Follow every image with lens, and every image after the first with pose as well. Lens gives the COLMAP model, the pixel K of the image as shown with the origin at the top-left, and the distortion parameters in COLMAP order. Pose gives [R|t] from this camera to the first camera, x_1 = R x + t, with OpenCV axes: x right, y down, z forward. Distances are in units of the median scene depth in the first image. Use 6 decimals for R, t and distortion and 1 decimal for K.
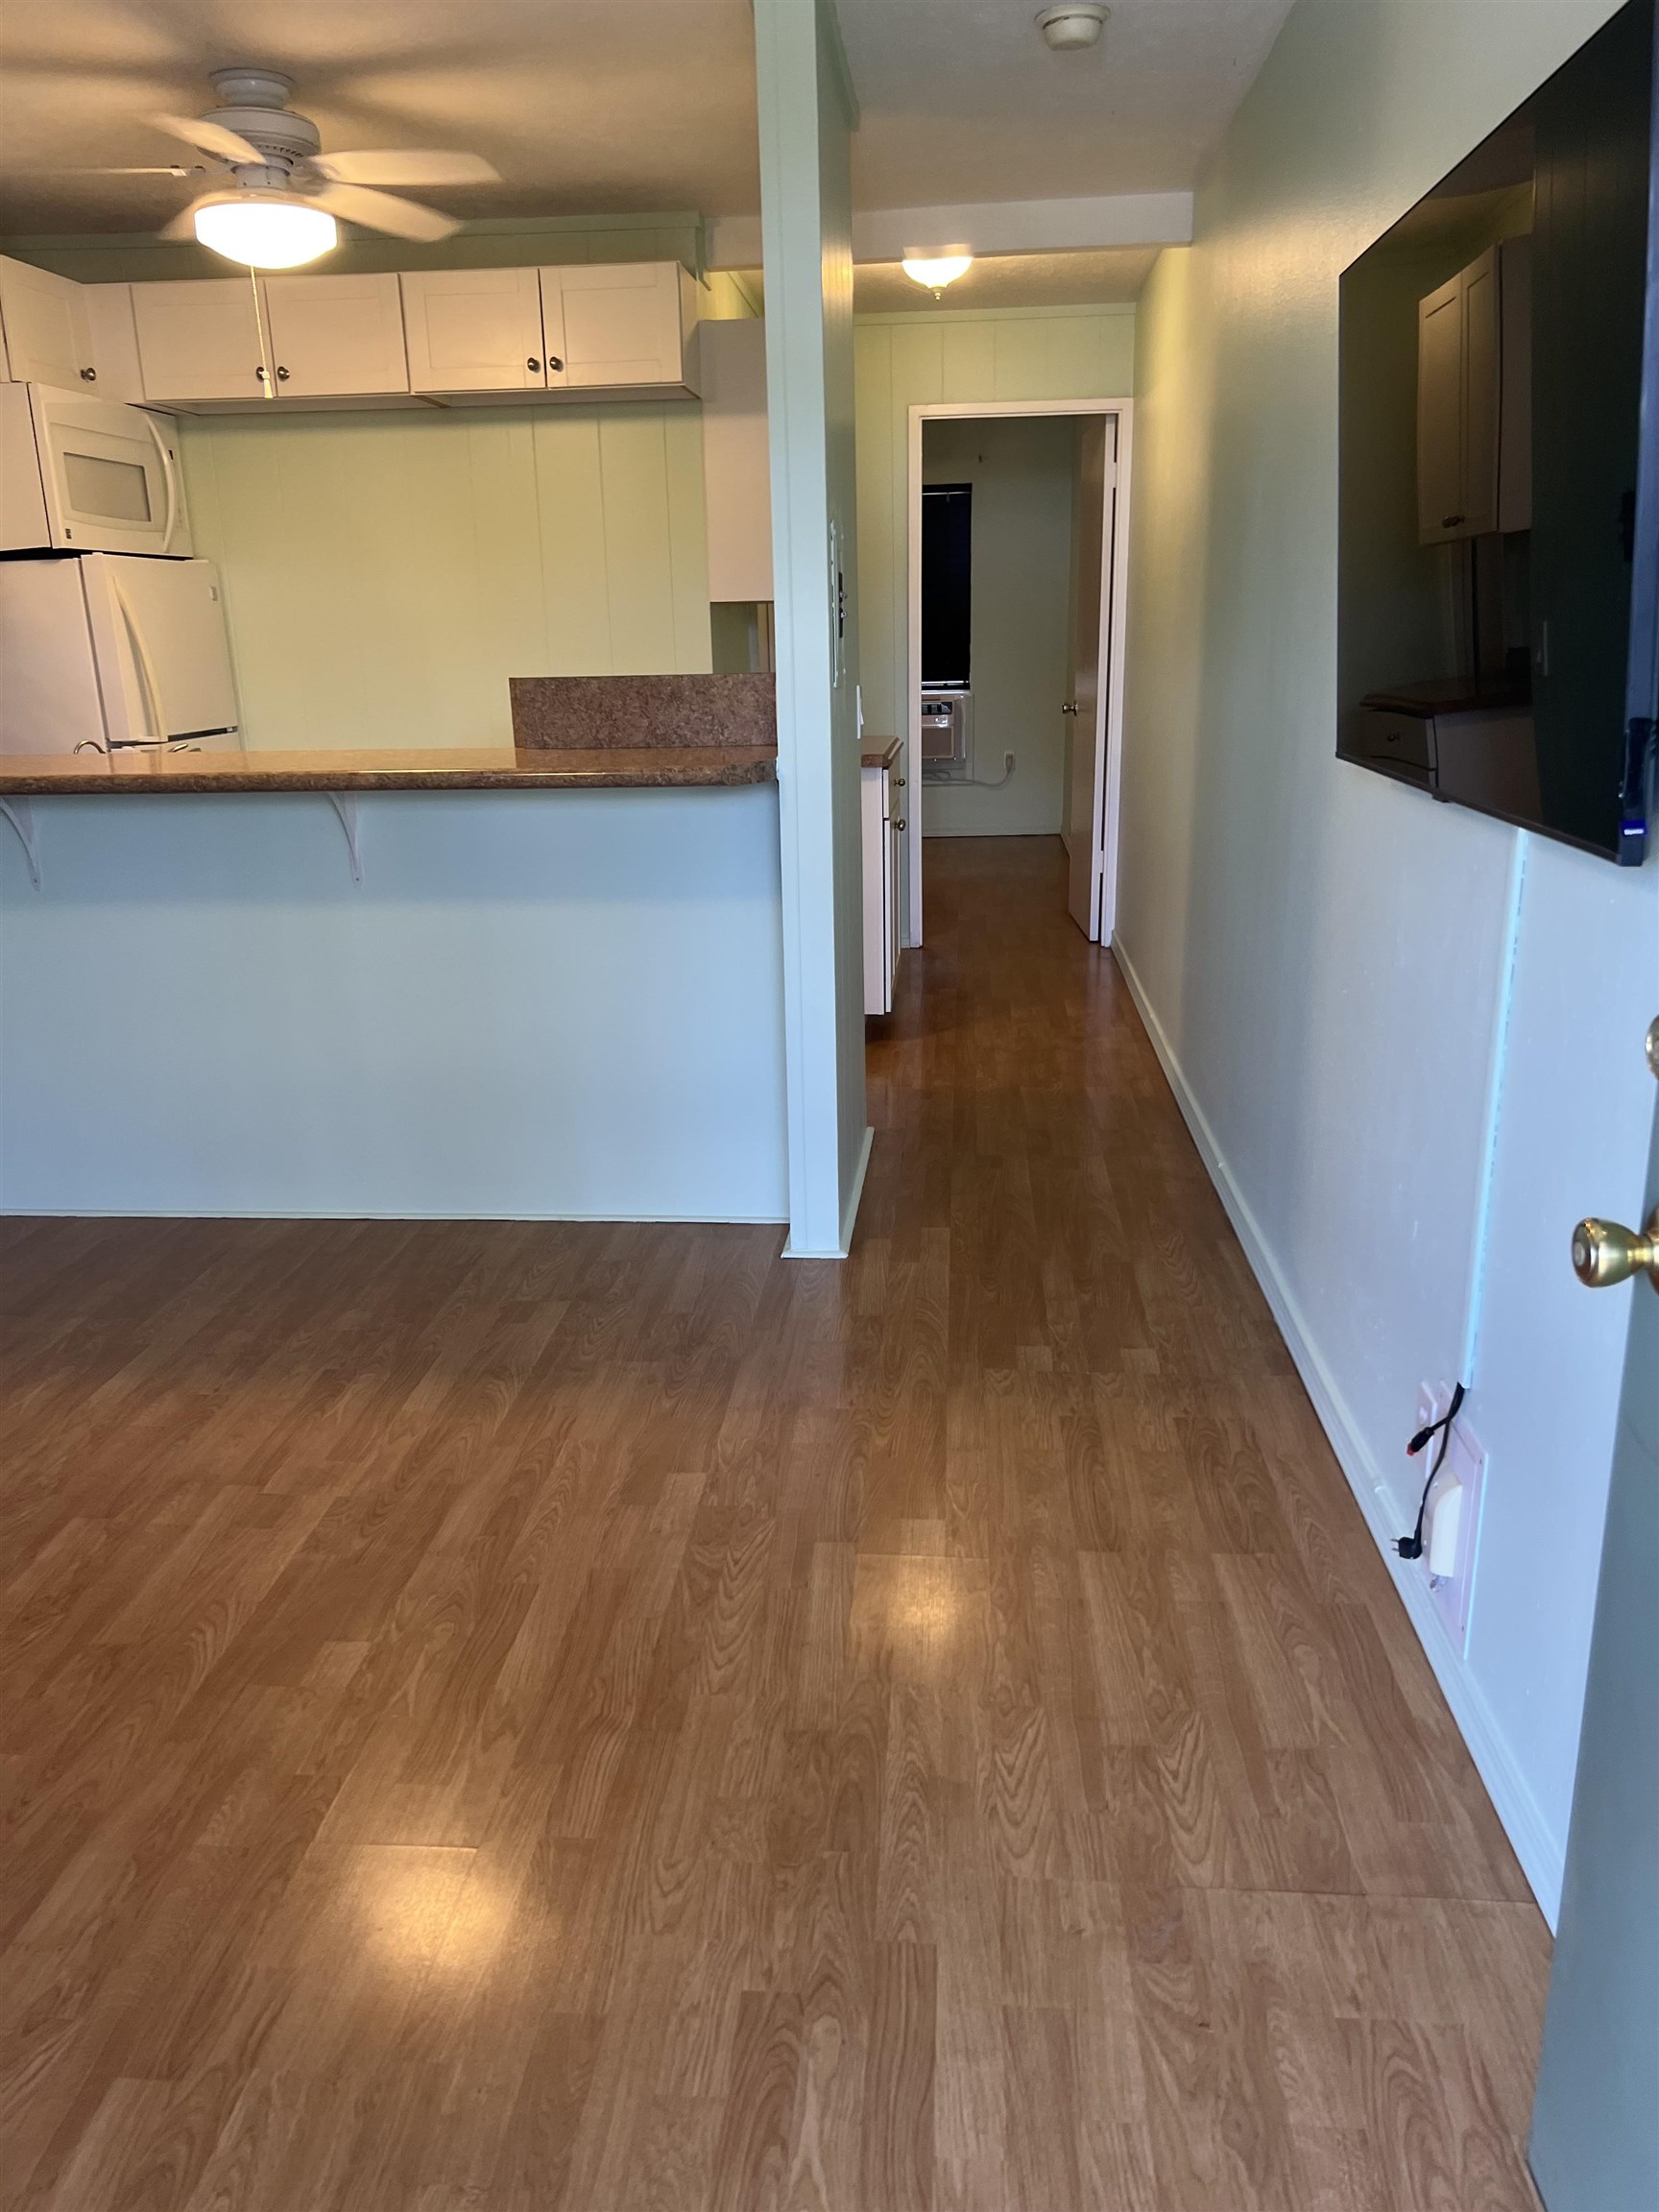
lens RADIAL K [[1675.5, 0, 832.2], [0, 1675.5, 1116.9], [0, 0, 1]] dist [0.037057, -0.032555]
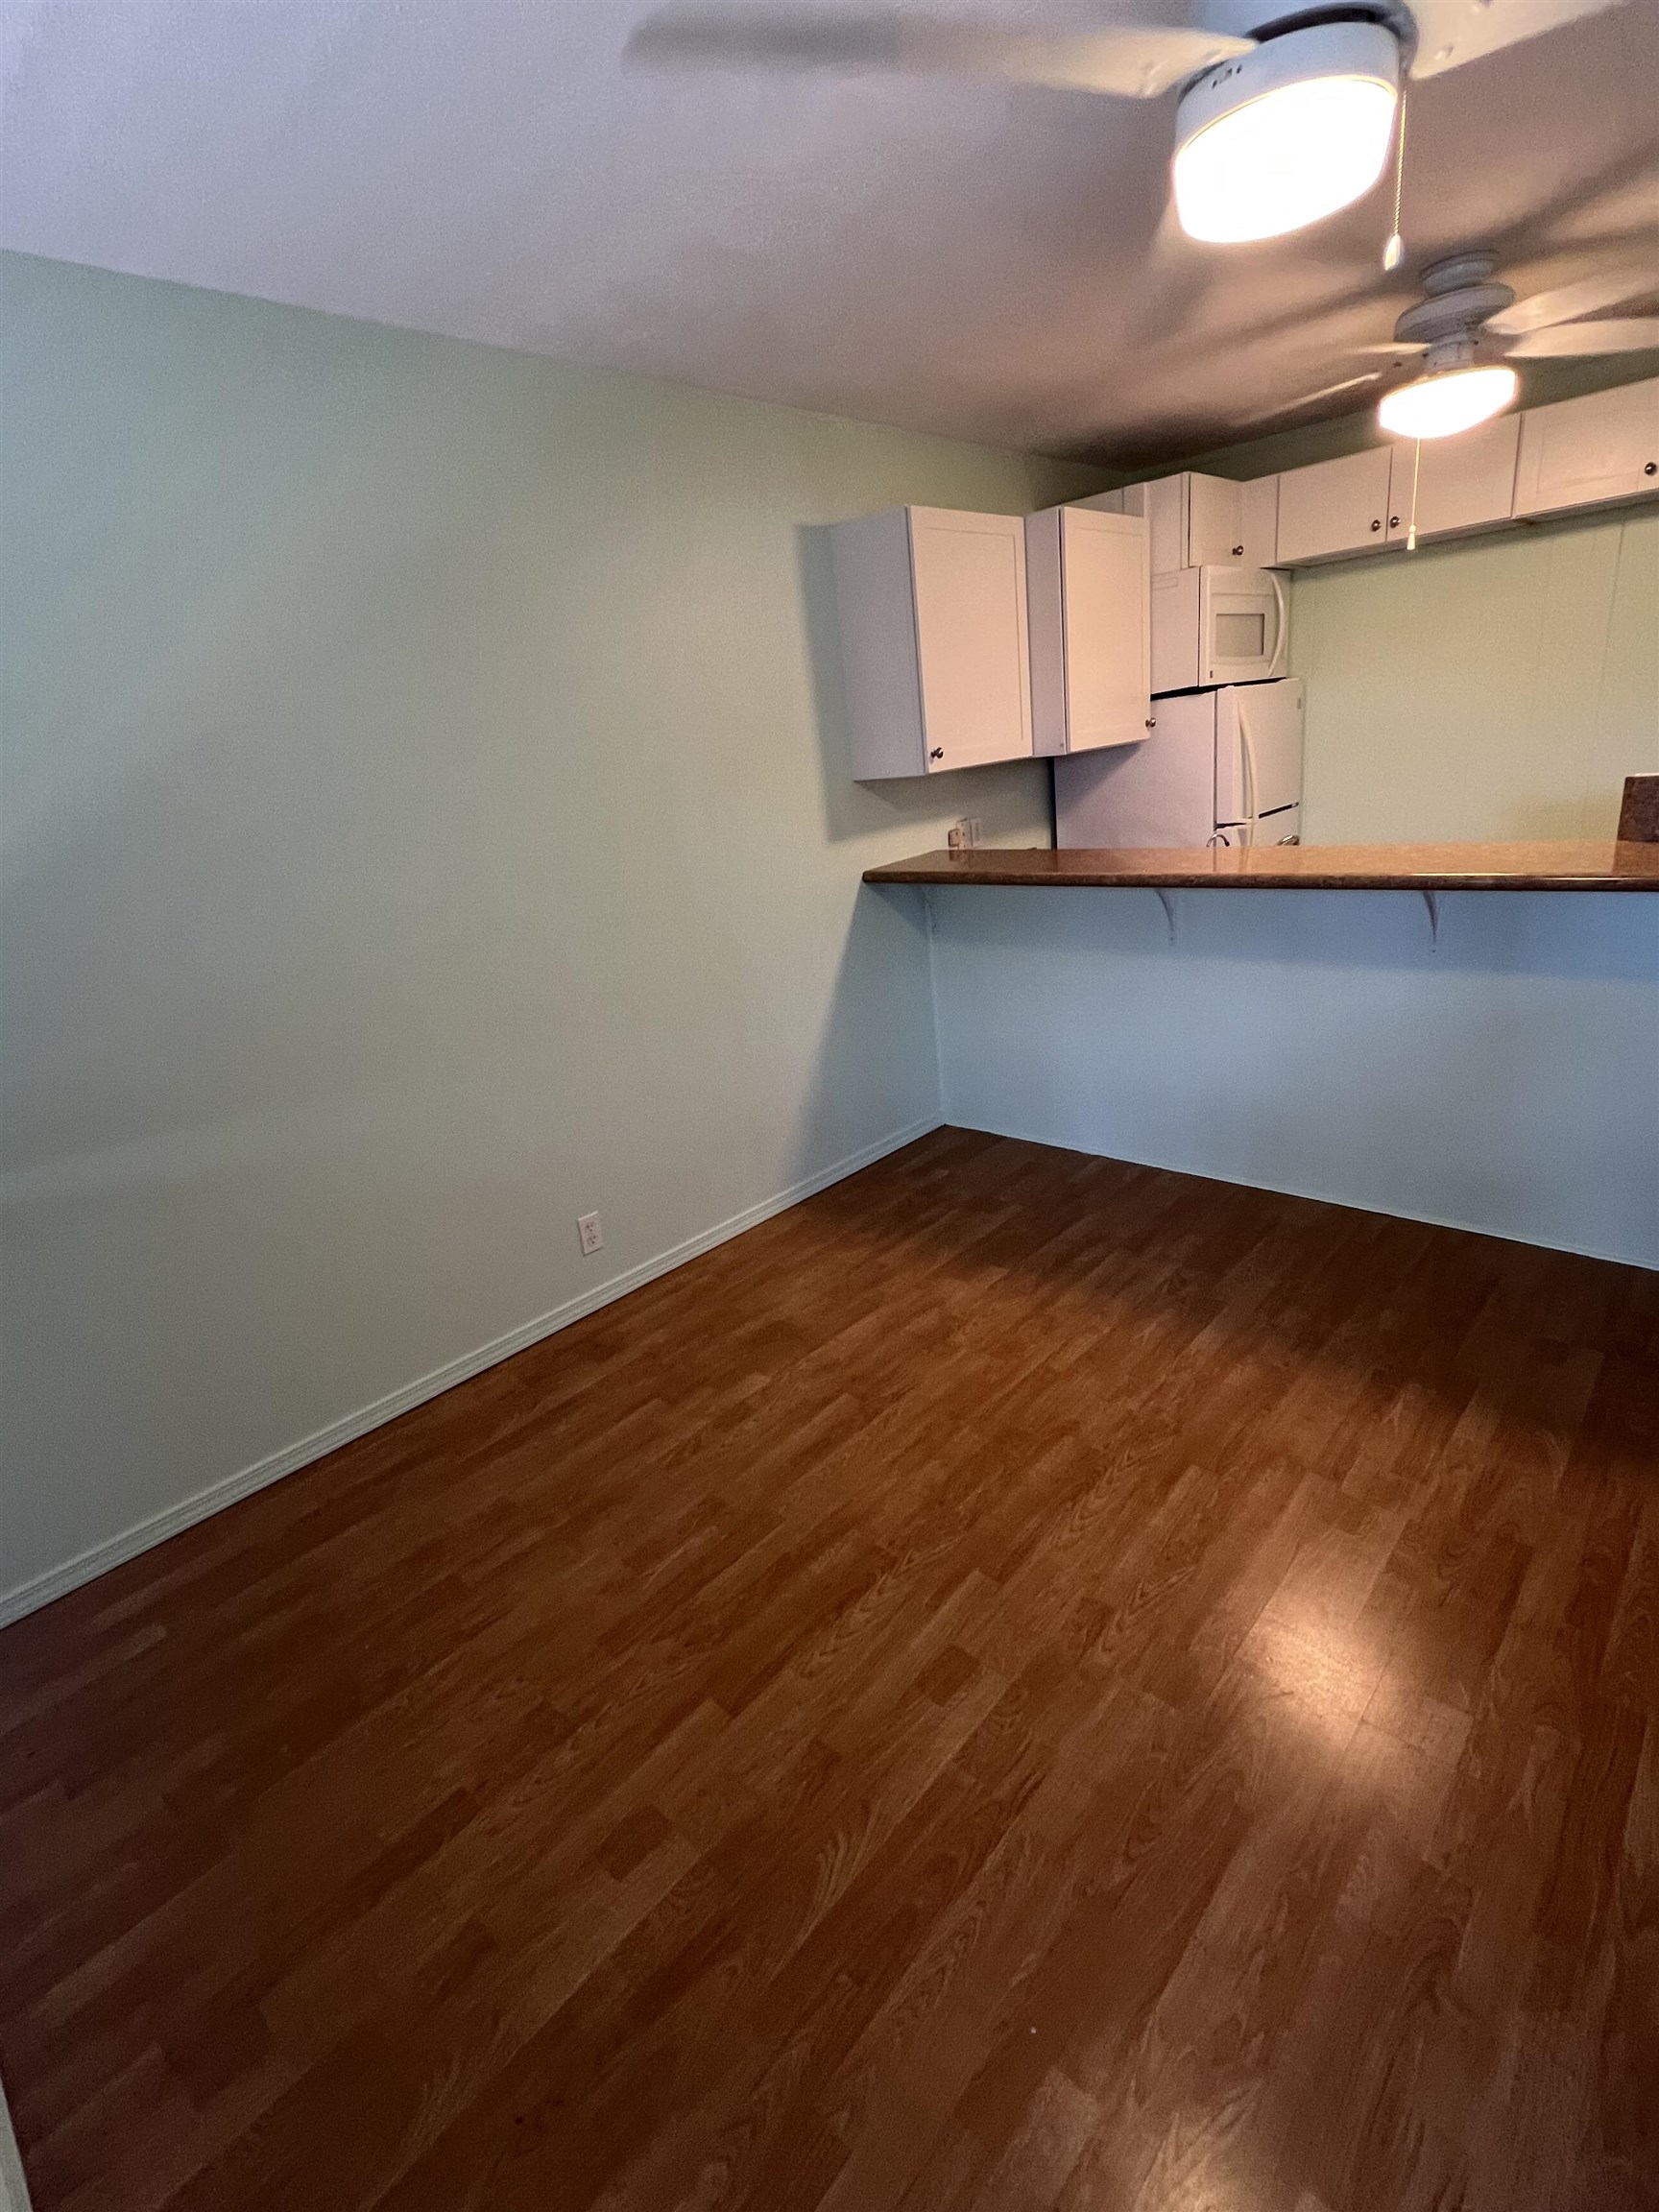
lens RADIAL K [[1036.9, 0, 817.9], [0, 1036.9, 1110.2], [0, 0, 1]] dist [-0.001018, 0.001136]
pose [[0.781272, 0.148900, -0.606170, -0.162943], [-0.086544, 0.987591, 0.131048, -0.090147], [0.618162, -0.049924, 0.784464, 0.132640]]
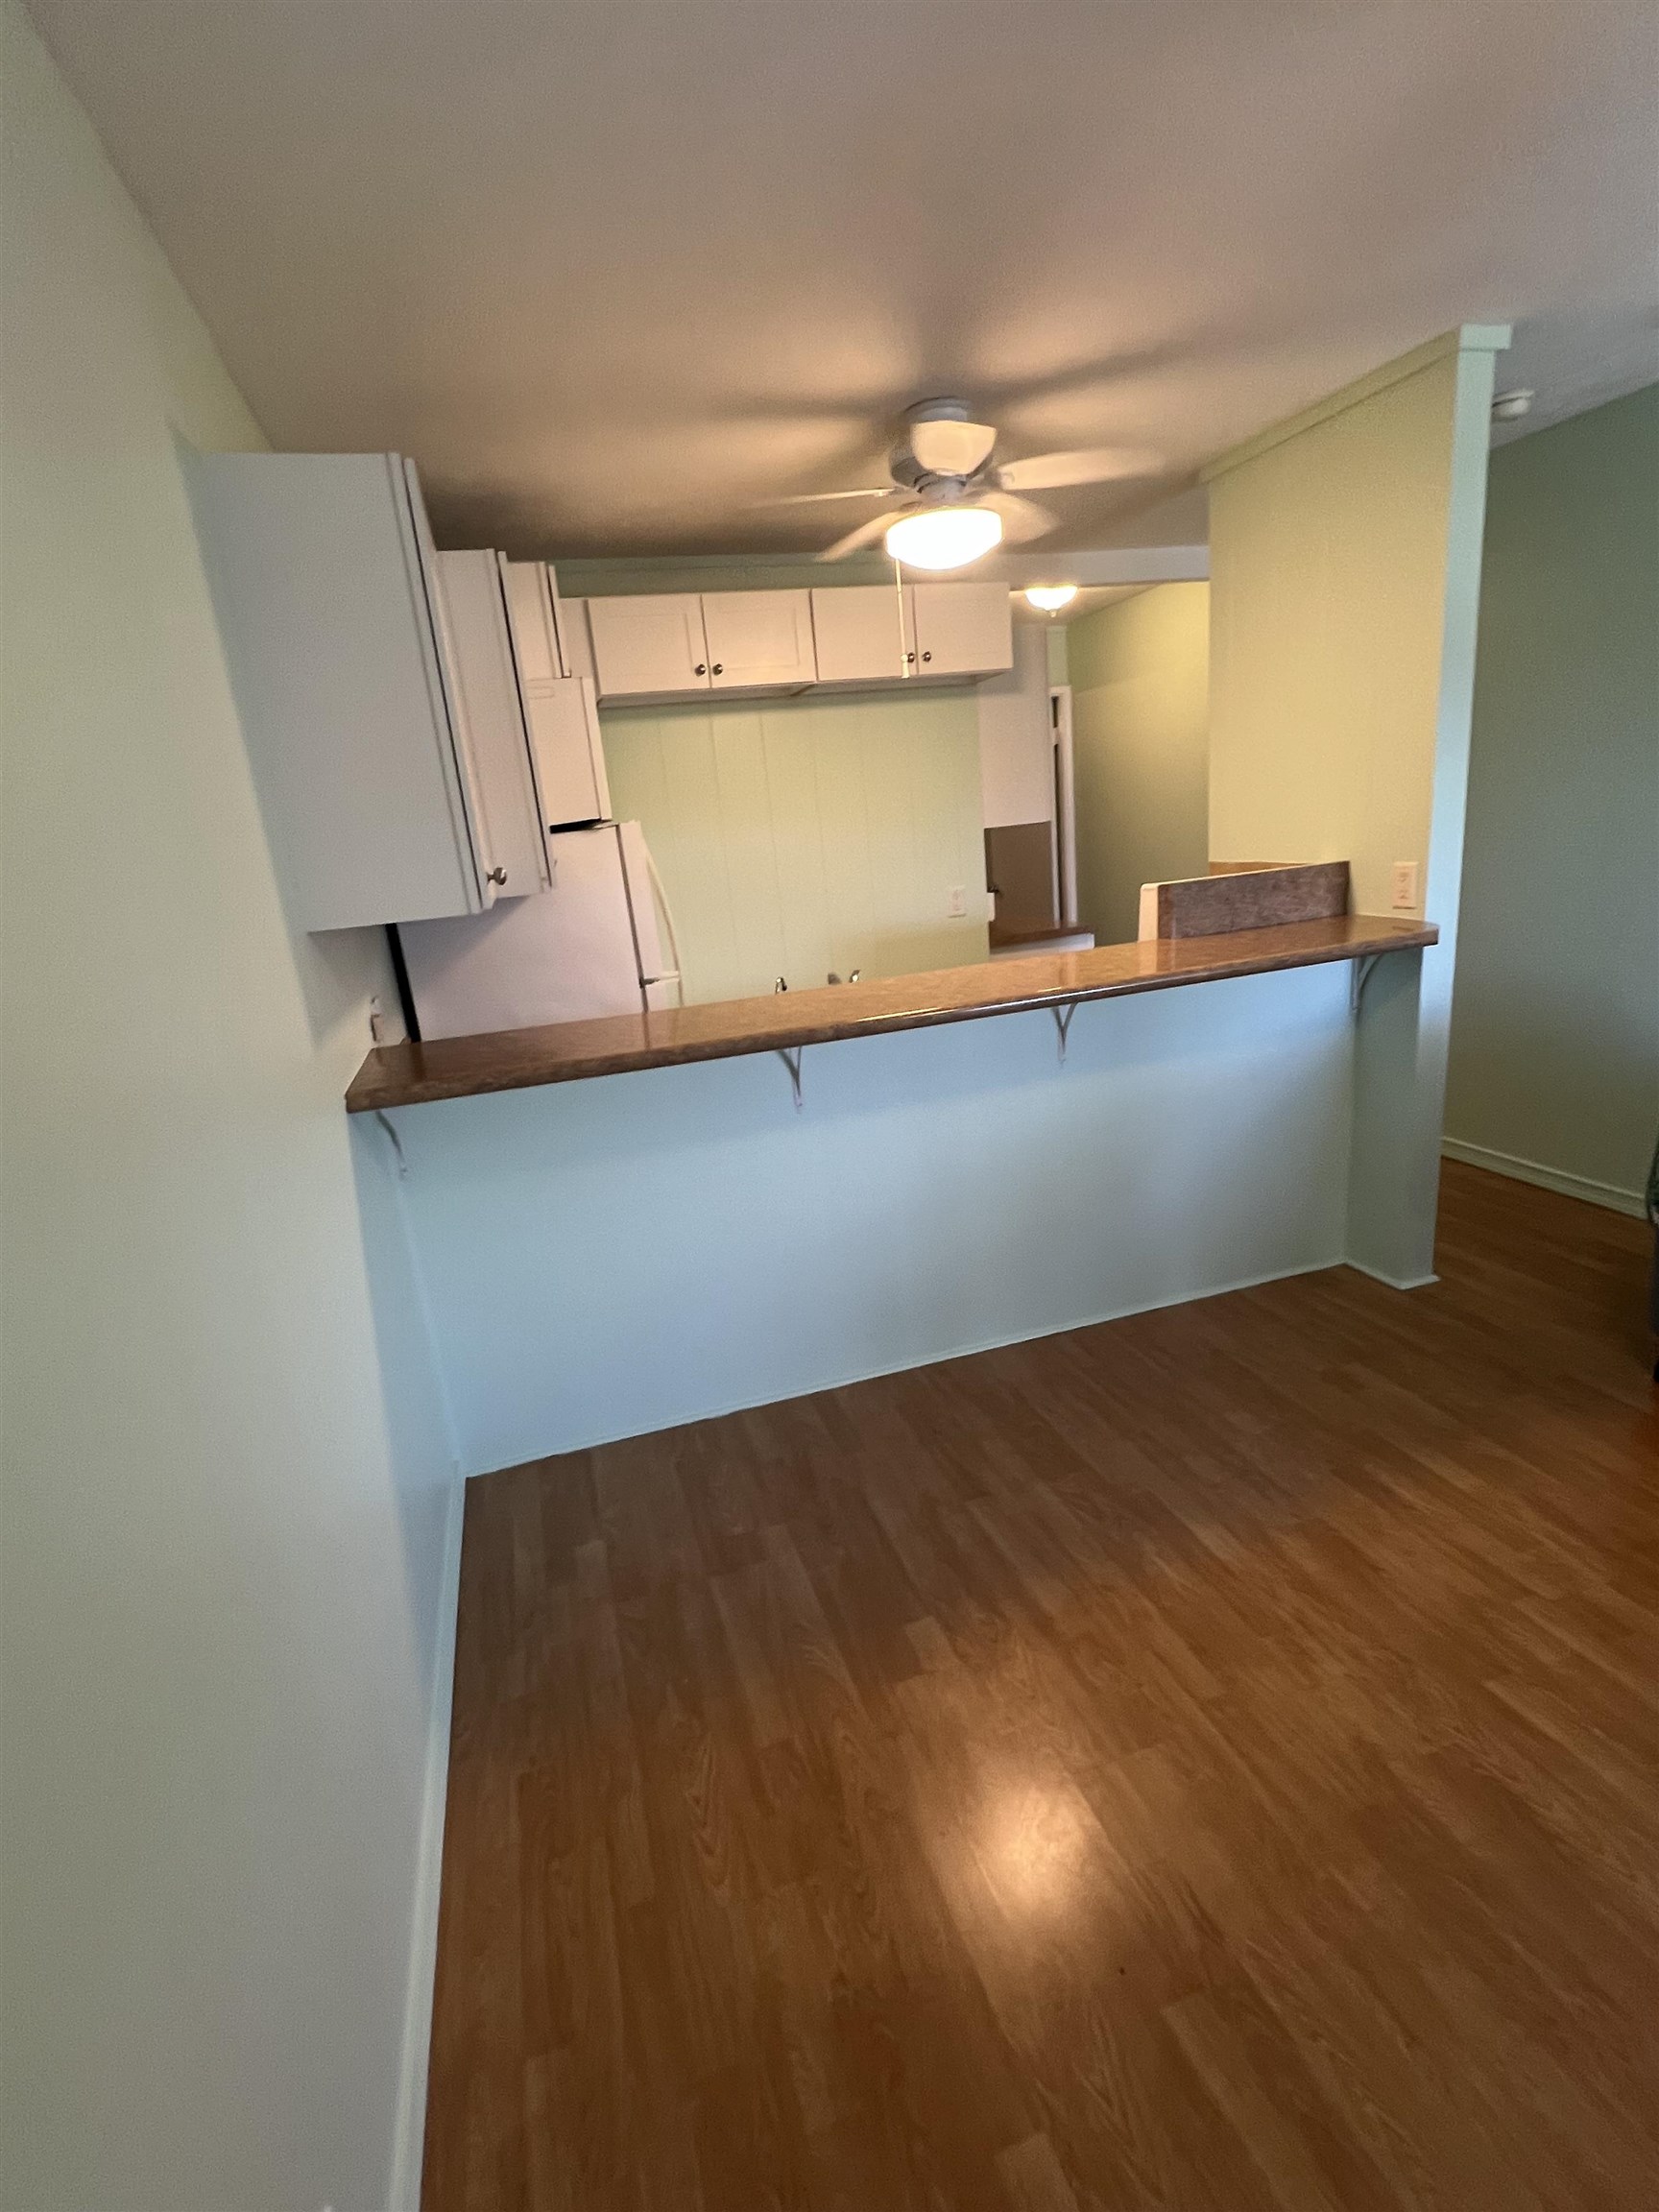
lens RADIAL K [[1036.9, 0, 821.7], [0, 1036.9, 1113.6], [0, 0, 1]] dist [-0.001018, 0.001136]
pose [[0.925963, -0.164004, 0.340141, -0.727975], [0.176396, 0.984303, -0.005605, -0.134152], [-0.333883, 0.065190, 0.940358, 0.367504]]
